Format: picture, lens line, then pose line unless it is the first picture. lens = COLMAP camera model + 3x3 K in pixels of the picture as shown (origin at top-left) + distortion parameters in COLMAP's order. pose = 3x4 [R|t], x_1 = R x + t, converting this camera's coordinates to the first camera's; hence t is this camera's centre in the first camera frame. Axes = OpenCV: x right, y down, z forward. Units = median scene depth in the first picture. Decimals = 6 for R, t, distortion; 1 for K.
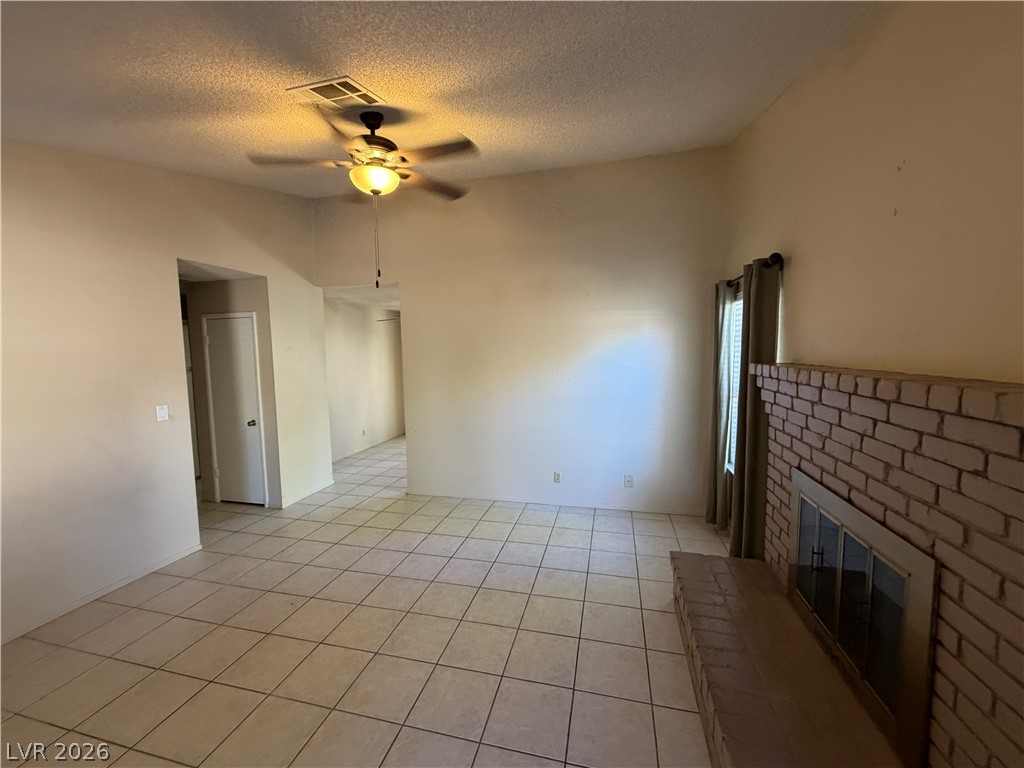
lens RADIAL K [[408.2, 0, 509.2], [0, 408.2, 382.5], [0, 0, 1]] dist [-0.000081, 0.000244]
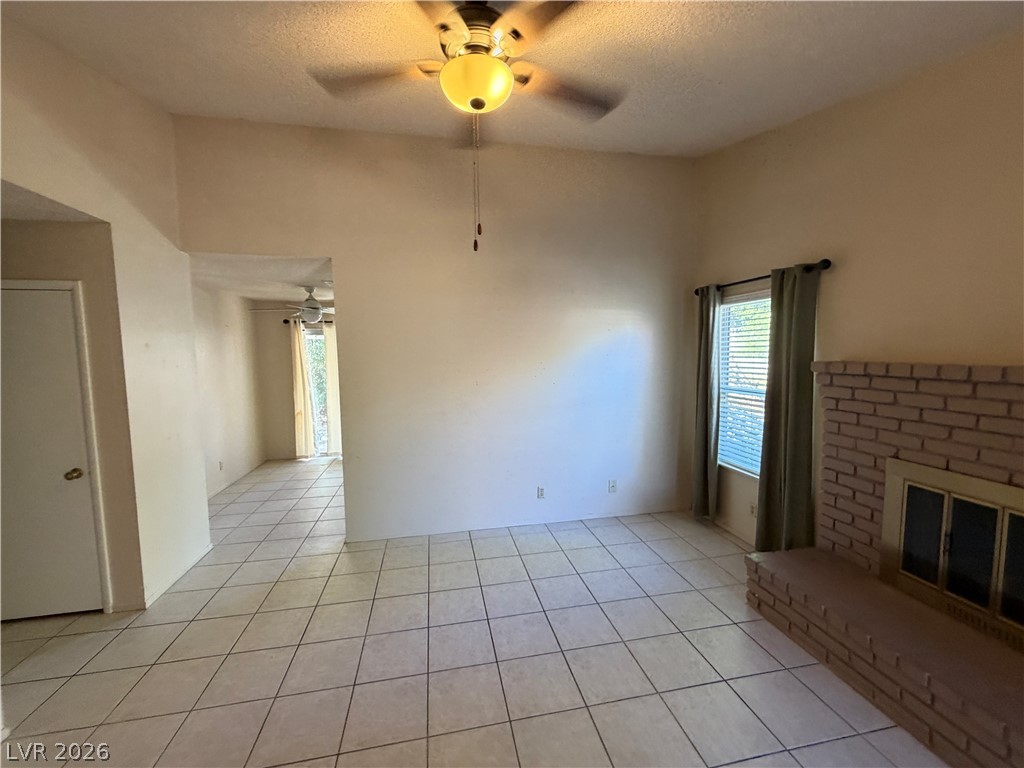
lens RADIAL K [[408.2, 0, 510.0], [0, 408.2, 382.7], [0, 0, 1]] dist [-0.000081, 0.000244]
pose [[0.904969, -0.027908, 0.424562, -0.410562], [0.031695, 0.999496, -0.001859, -0.011594], [-0.424296, 0.015139, 0.905397, 0.280093]]
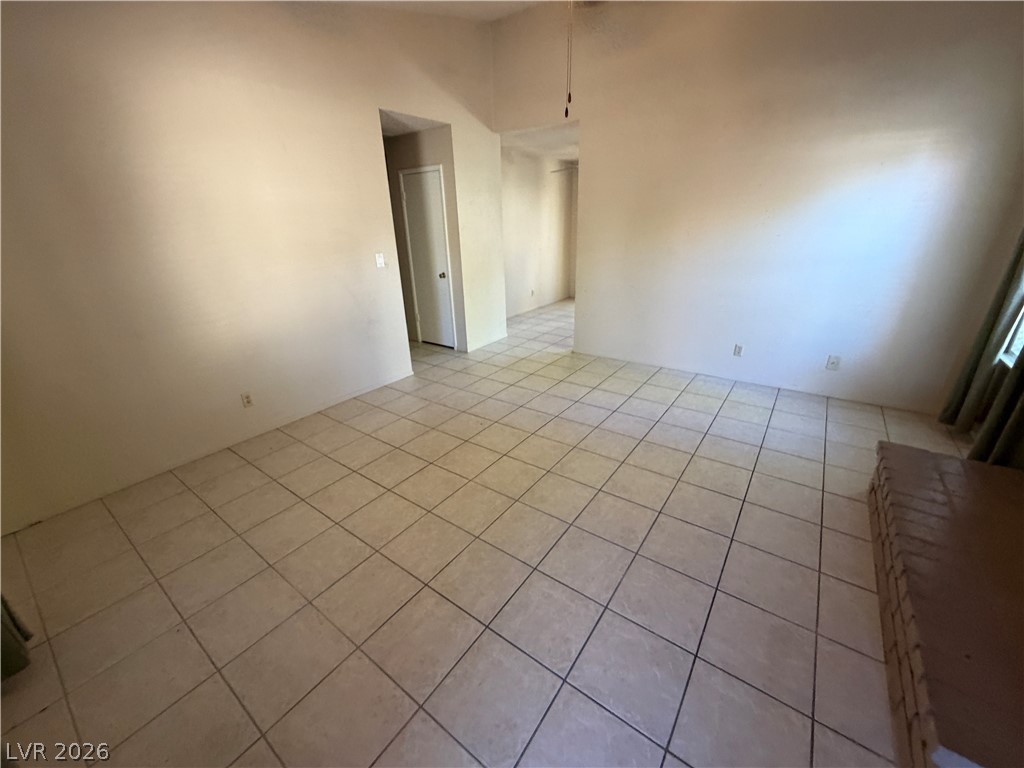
lens RADIAL K [[408.2, 0, 508.9], [0, 408.2, 383.9], [0, 0, 1]] dist [-0.000081, 0.000244]
pose [[0.926581, 0.132400, -0.352020, -0.032733], [-0.016224, 0.949186, 0.314298, 0.035029], [0.375745, -0.285512, 0.881645, -0.011391]]
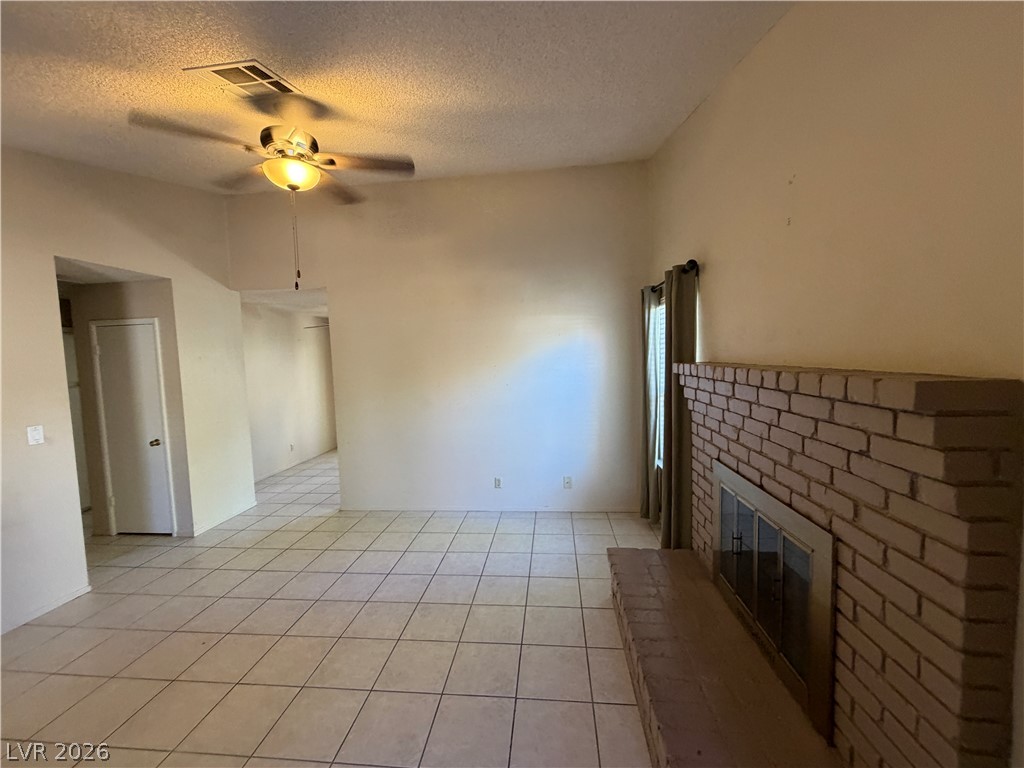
lens RADIAL K [[408.2, 0, 509.6], [0, 408.2, 382.5], [0, 0, 1]] dist [-0.000081, 0.000244]
pose [[0.989472, -0.025524, 0.142453, 0.013533], [0.028173, 0.999465, -0.016611, 0.006647], [-0.141953, 0.020450, 0.989662, 0.010088]]
